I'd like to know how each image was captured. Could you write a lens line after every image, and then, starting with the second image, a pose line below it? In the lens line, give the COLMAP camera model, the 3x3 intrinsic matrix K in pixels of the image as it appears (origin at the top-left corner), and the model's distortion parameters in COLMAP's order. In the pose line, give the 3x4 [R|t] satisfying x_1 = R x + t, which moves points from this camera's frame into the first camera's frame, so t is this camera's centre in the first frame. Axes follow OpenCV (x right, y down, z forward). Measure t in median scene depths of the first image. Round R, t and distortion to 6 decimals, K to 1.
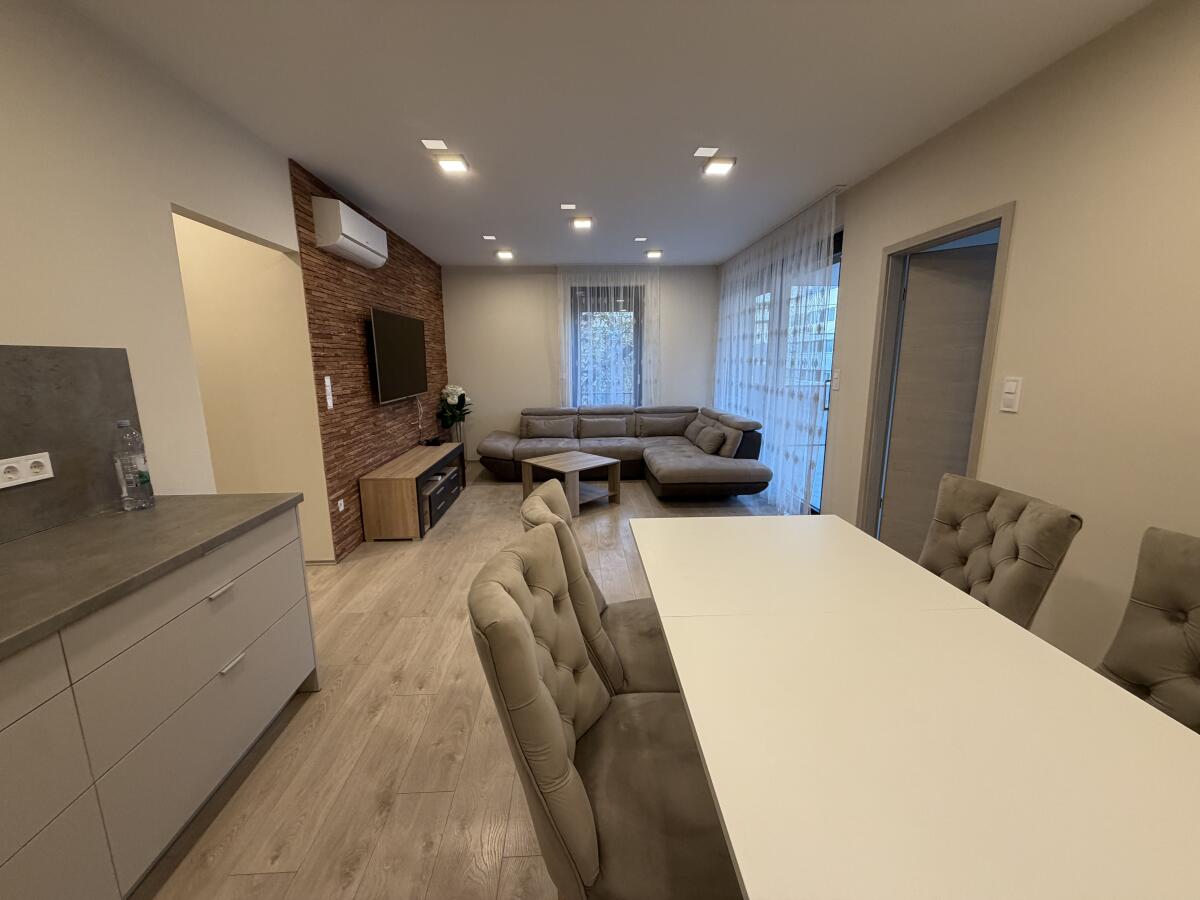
lens RADIAL K [[478.3, 0, 597.2], [0, 478.3, 448.3], [0, 0, 1]] dist [0.000376, 0.000136]
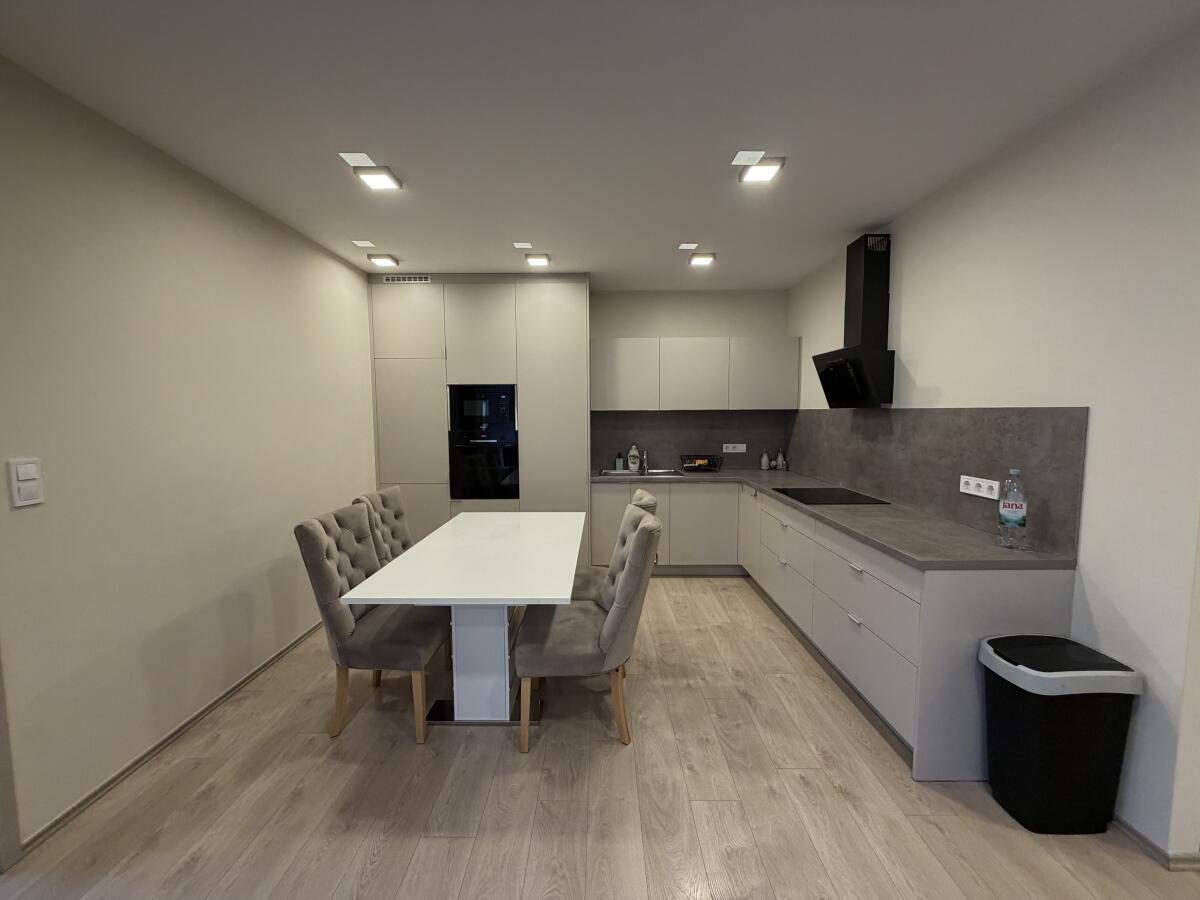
lens RADIAL K [[478.3, 0, 594.9], [0, 478.3, 451.7], [0, 0, 1]] dist [0.000376, 0.000136]
pose [[-0.998333, 0.008573, 0.057075, -0.020832], [0.023396, 0.964122, 0.264425, -0.220620], [-0.052760, 0.265320, -0.962716, 1.106815]]
